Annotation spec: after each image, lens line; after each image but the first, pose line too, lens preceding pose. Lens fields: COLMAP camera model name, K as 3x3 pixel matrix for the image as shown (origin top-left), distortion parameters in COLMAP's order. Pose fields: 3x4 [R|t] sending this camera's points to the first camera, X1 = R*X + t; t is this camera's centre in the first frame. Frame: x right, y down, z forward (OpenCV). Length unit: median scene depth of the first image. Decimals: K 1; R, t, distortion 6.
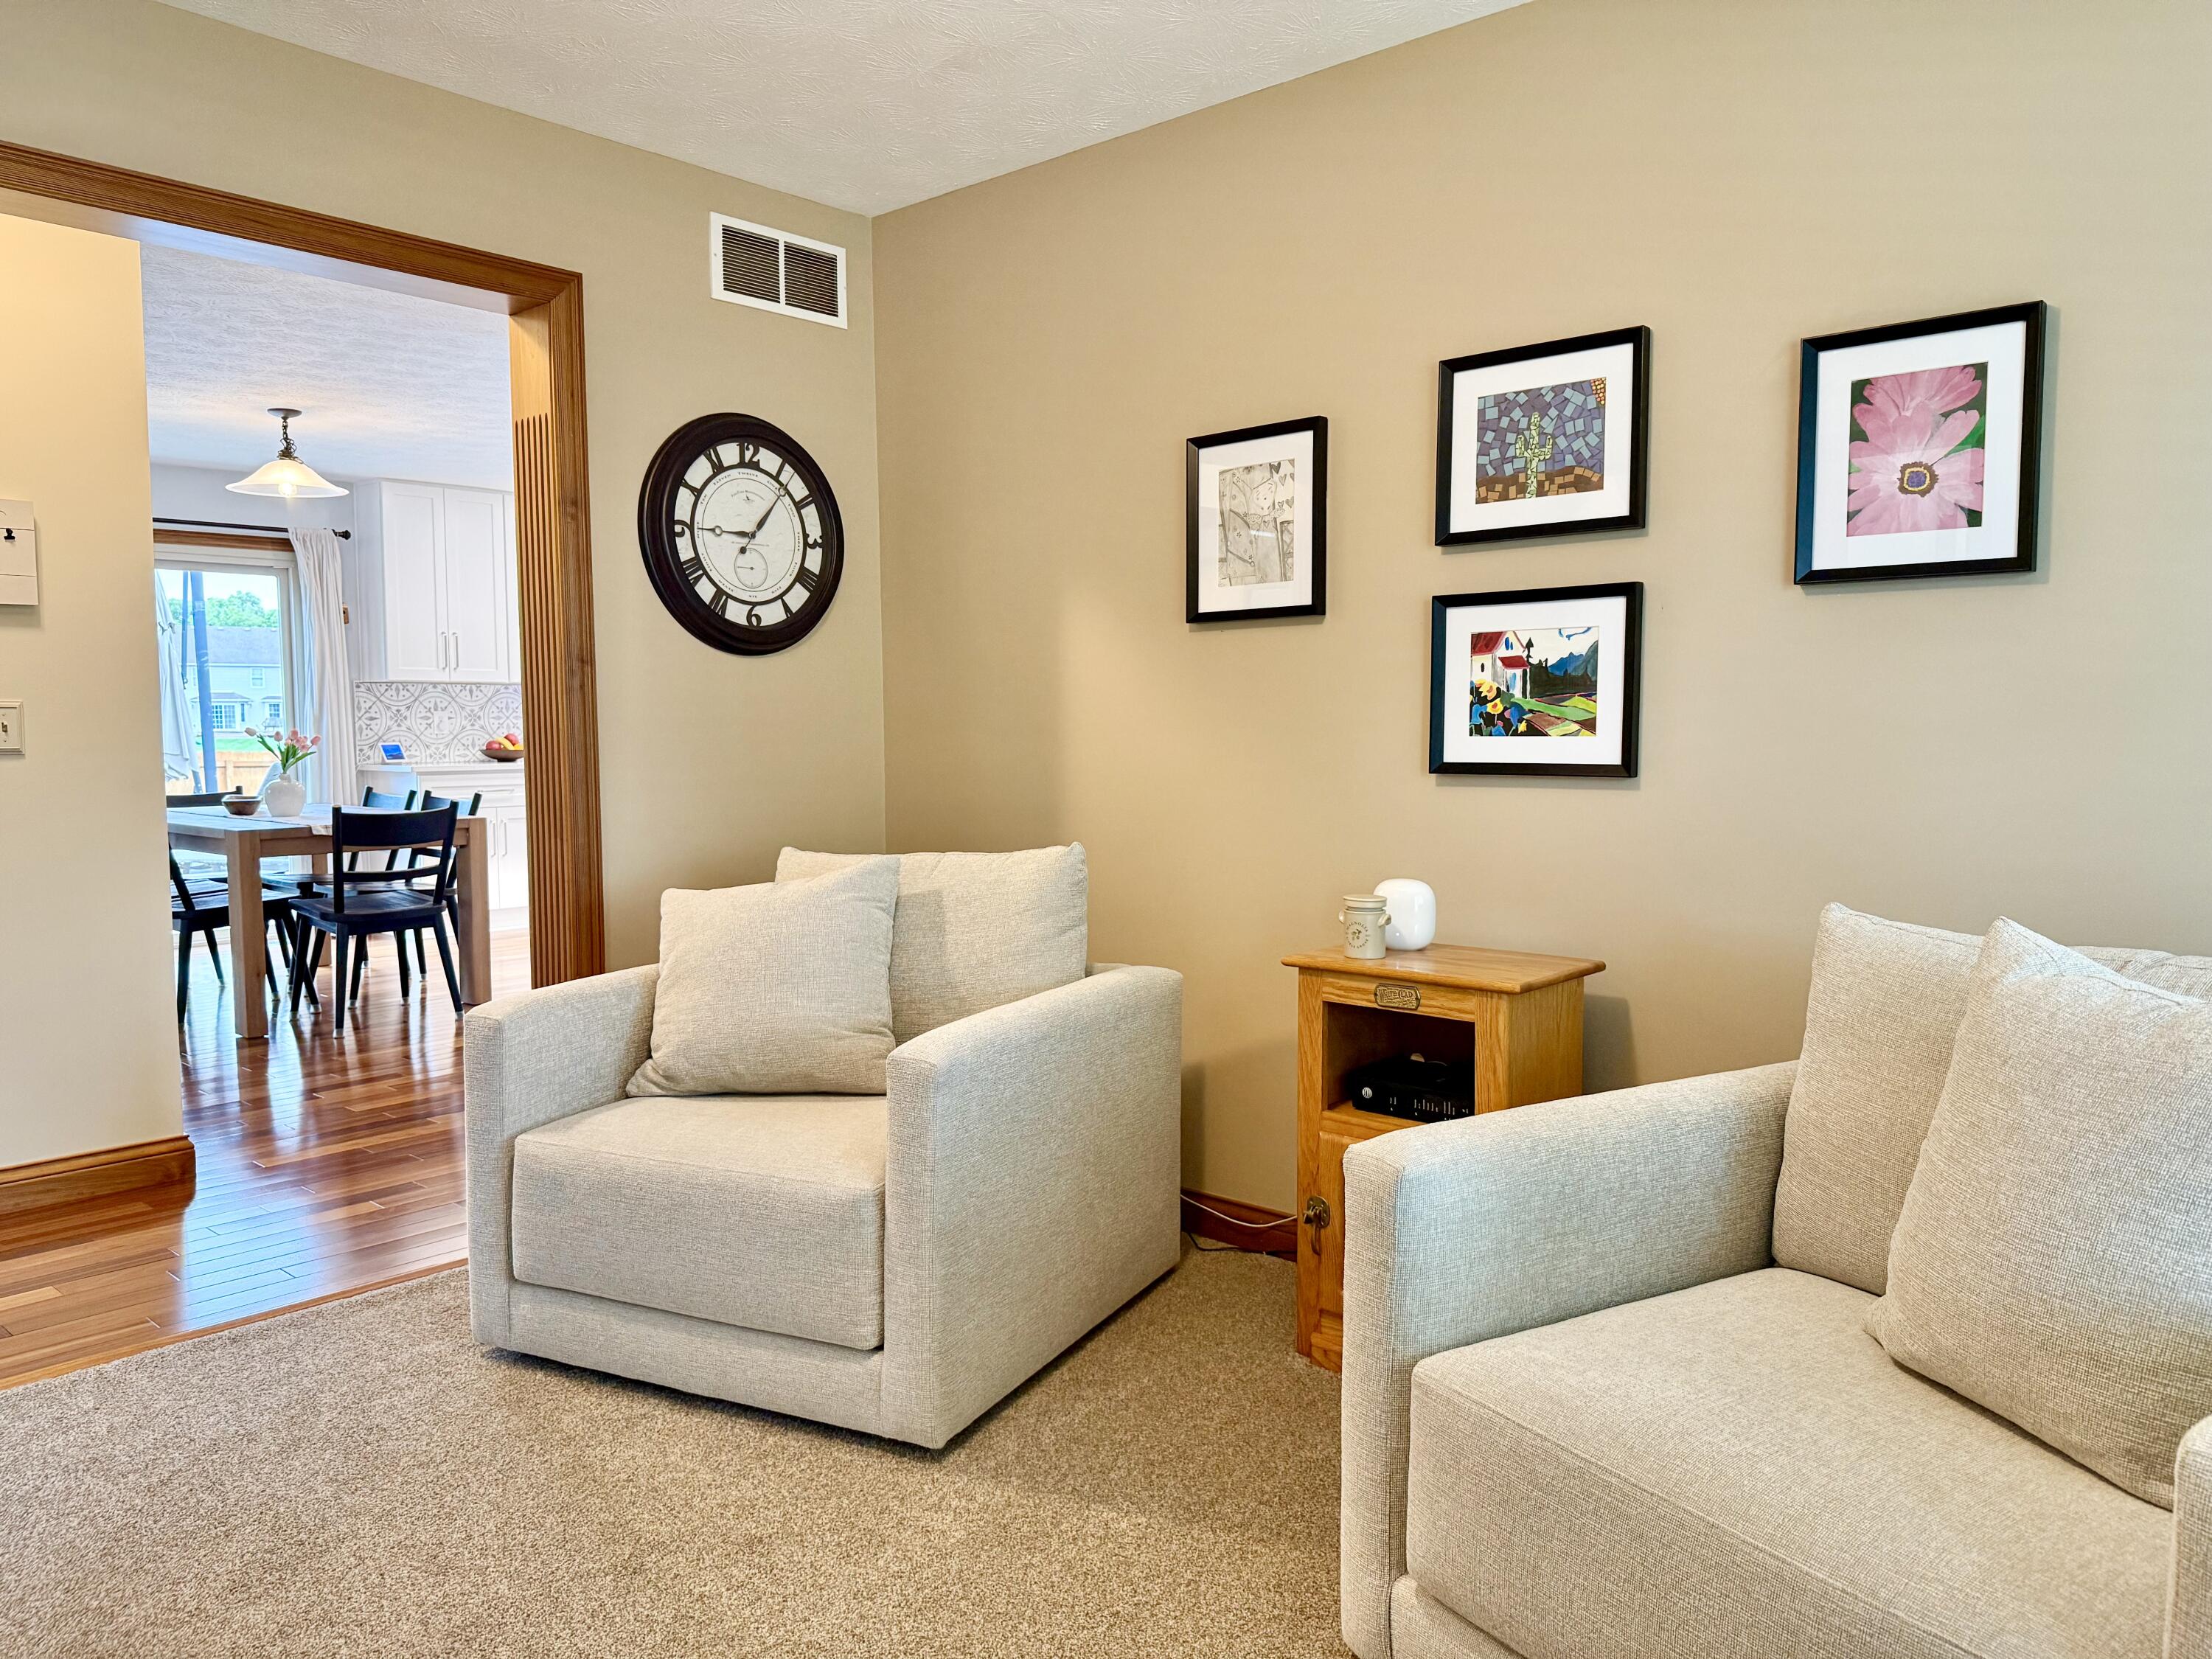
lens RADIAL K [[1543.3, 0, 1068.4], [0, 1543.3, 816.8], [0, 0, 1]] dist [0.065192, -0.093804]
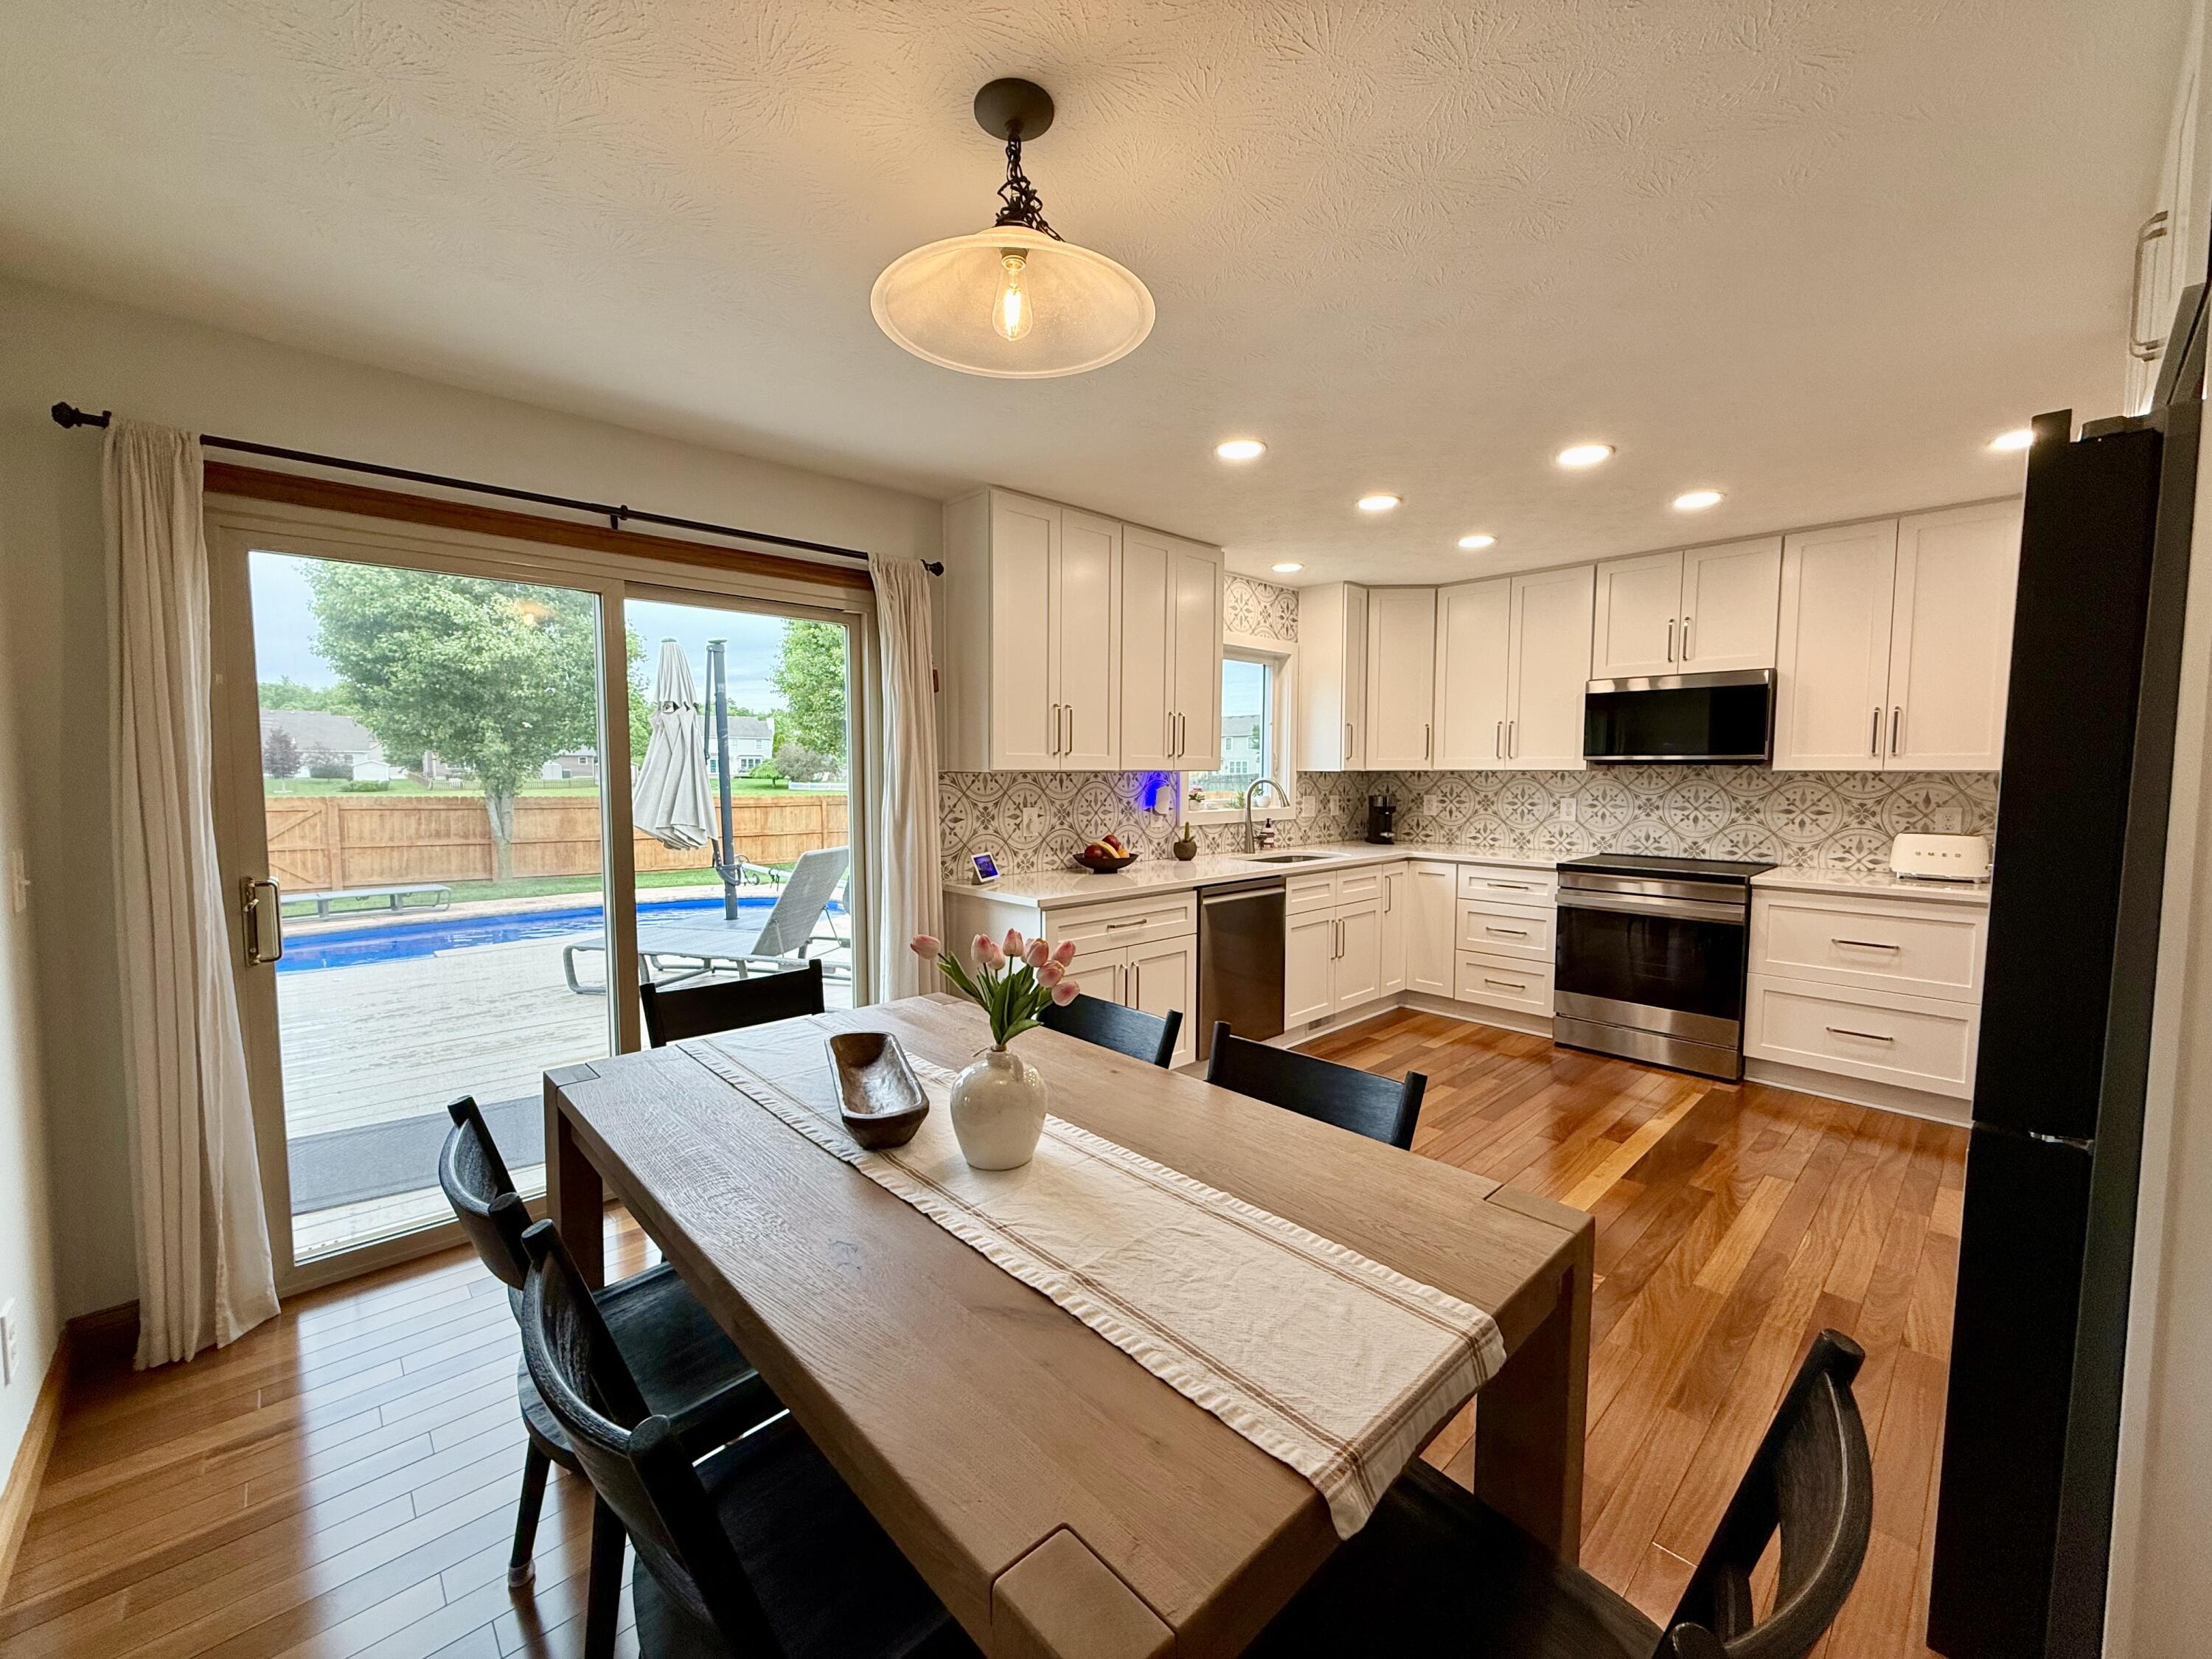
lens RADIAL K [[876.4, 0, 1100.5], [0, 876.4, 828.0], [0, 0, 1]] dist [0.000724, -0.003949]
pose [[0.996596, 0.013965, -0.081255, -0.530689], [-0.013754, 0.999900, 0.003158, -0.094781], [0.081291, -0.002030, 0.996688, 0.902223]]
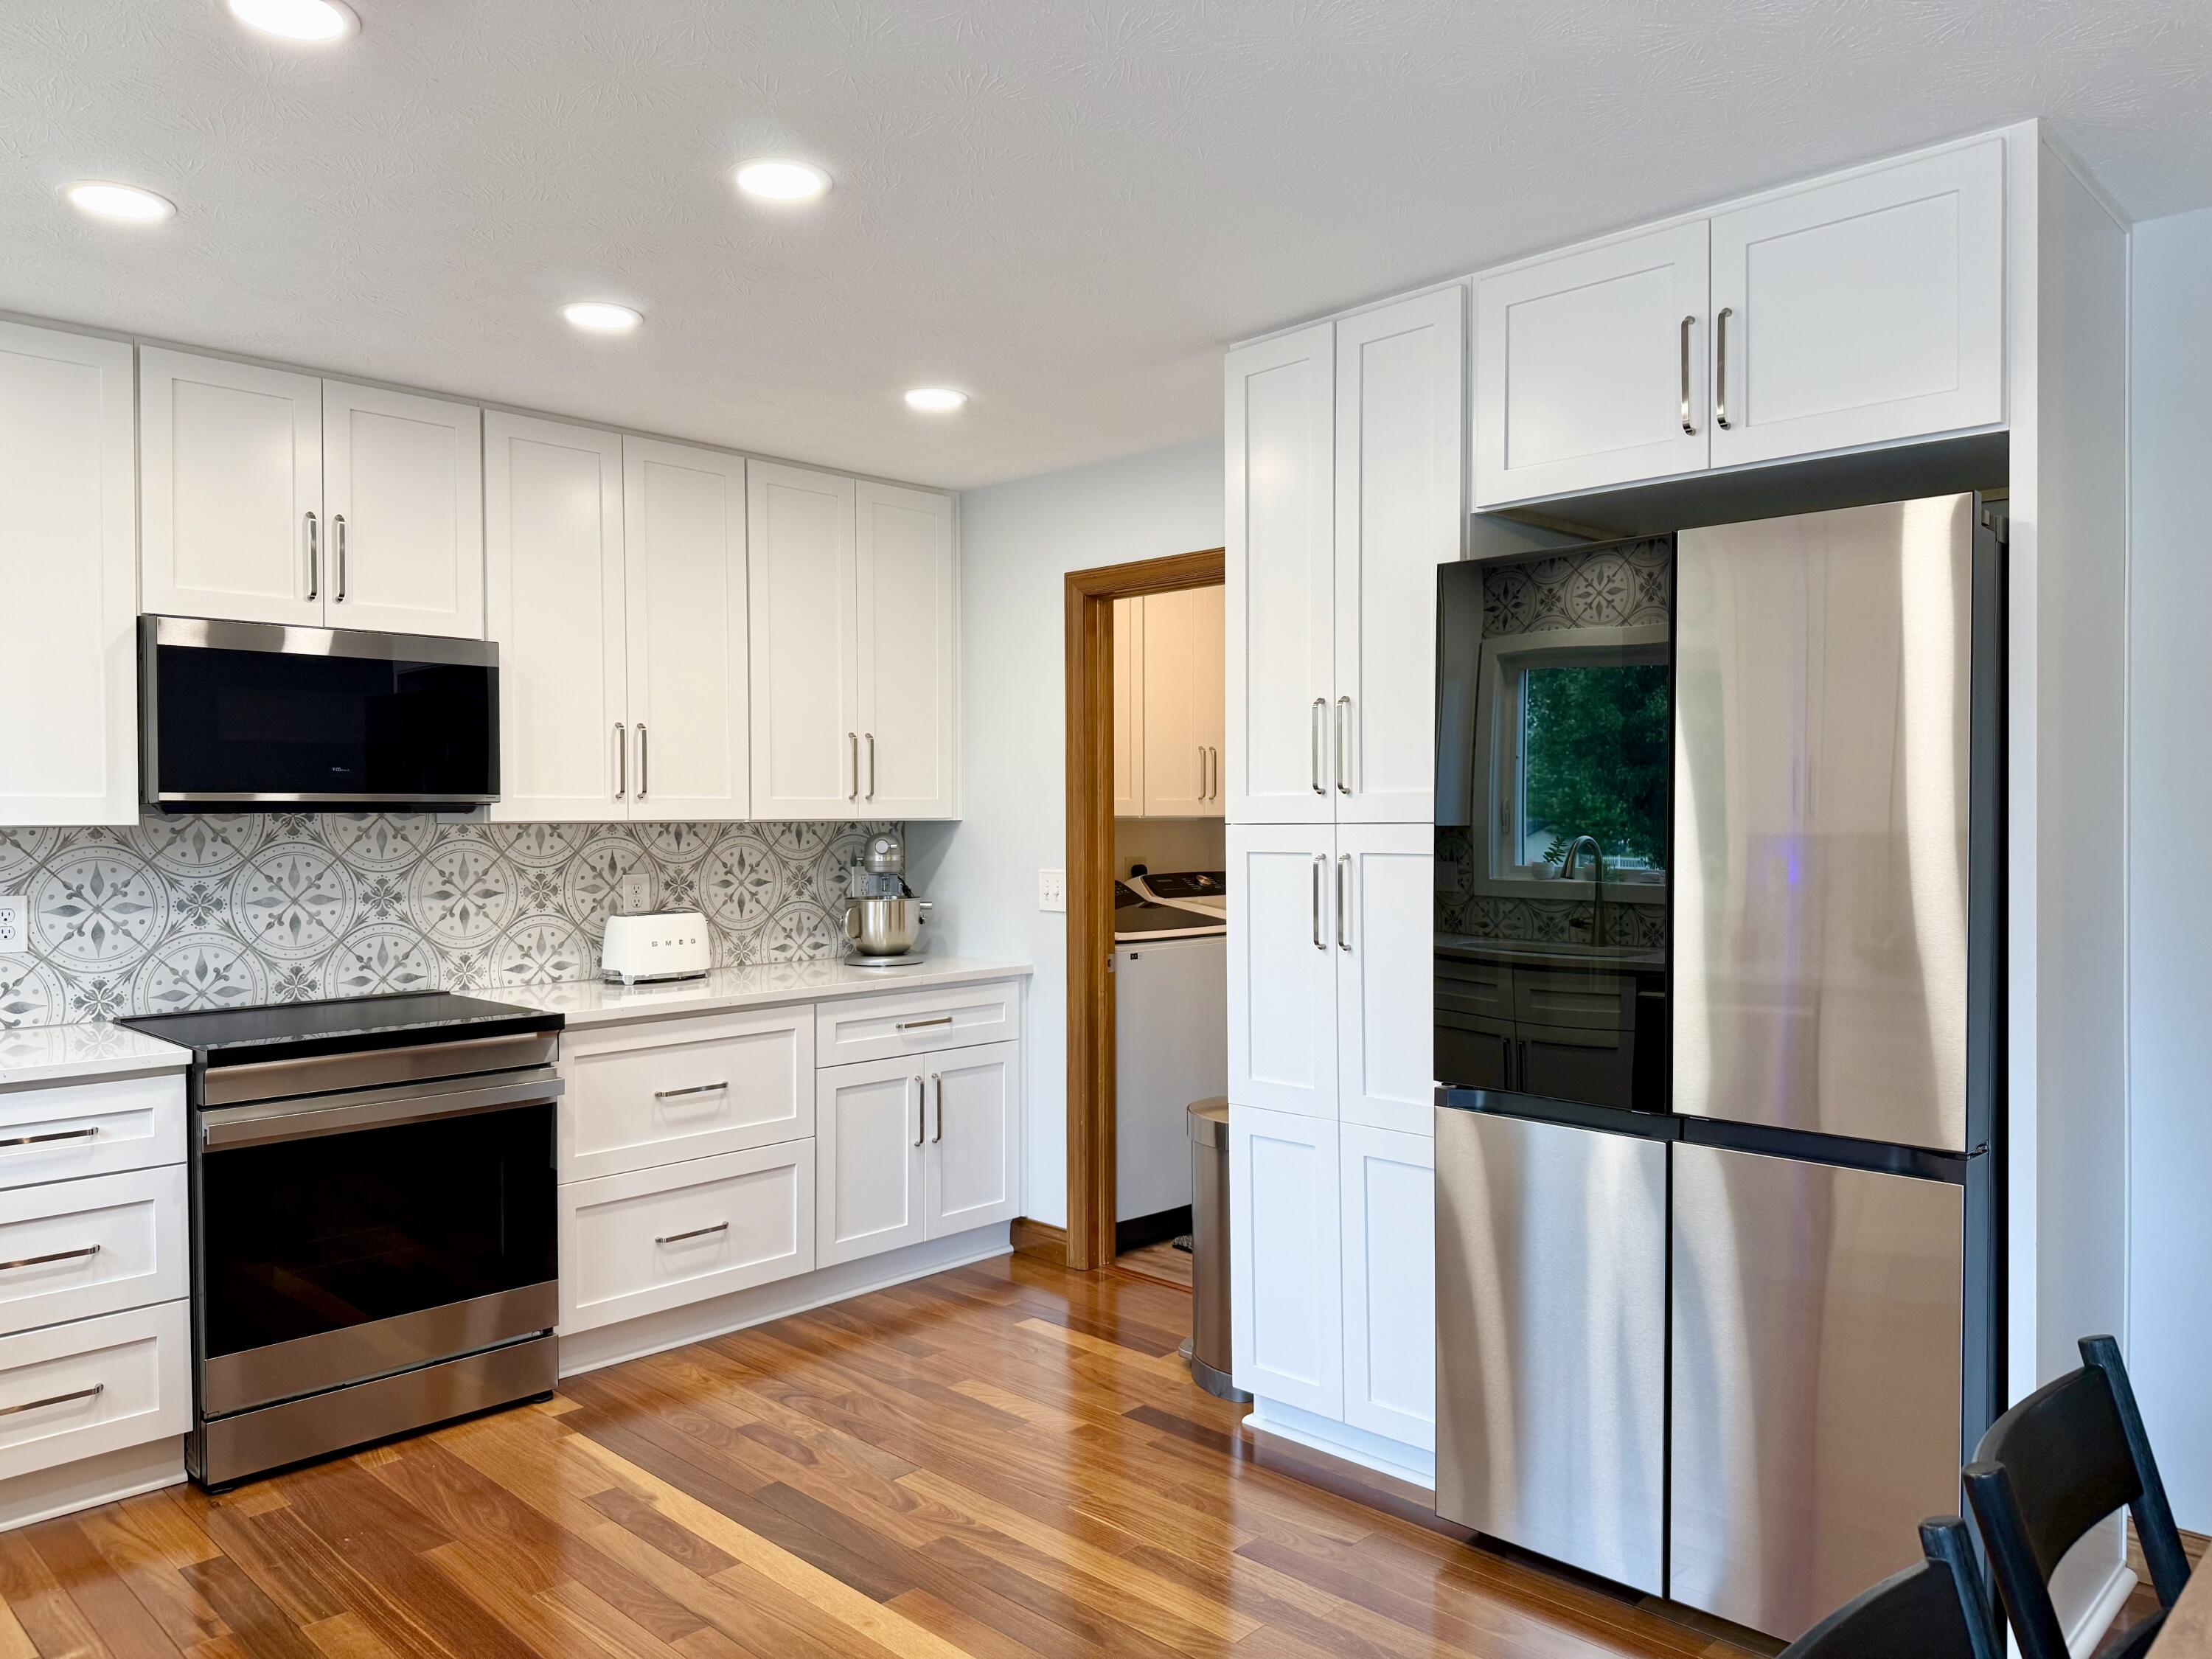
lens RADIAL K [[1543.3, 0, 1074.3], [0, 1543.3, 836.3], [0, 0, 1]] dist [0.065192, -0.093804]
pose [[0.032969, -0.004141, 0.999448, -0.745226], [0.072333, 0.997379, 0.001746, -0.122069], [-0.996836, 0.072235, 0.033182, 1.367631]]
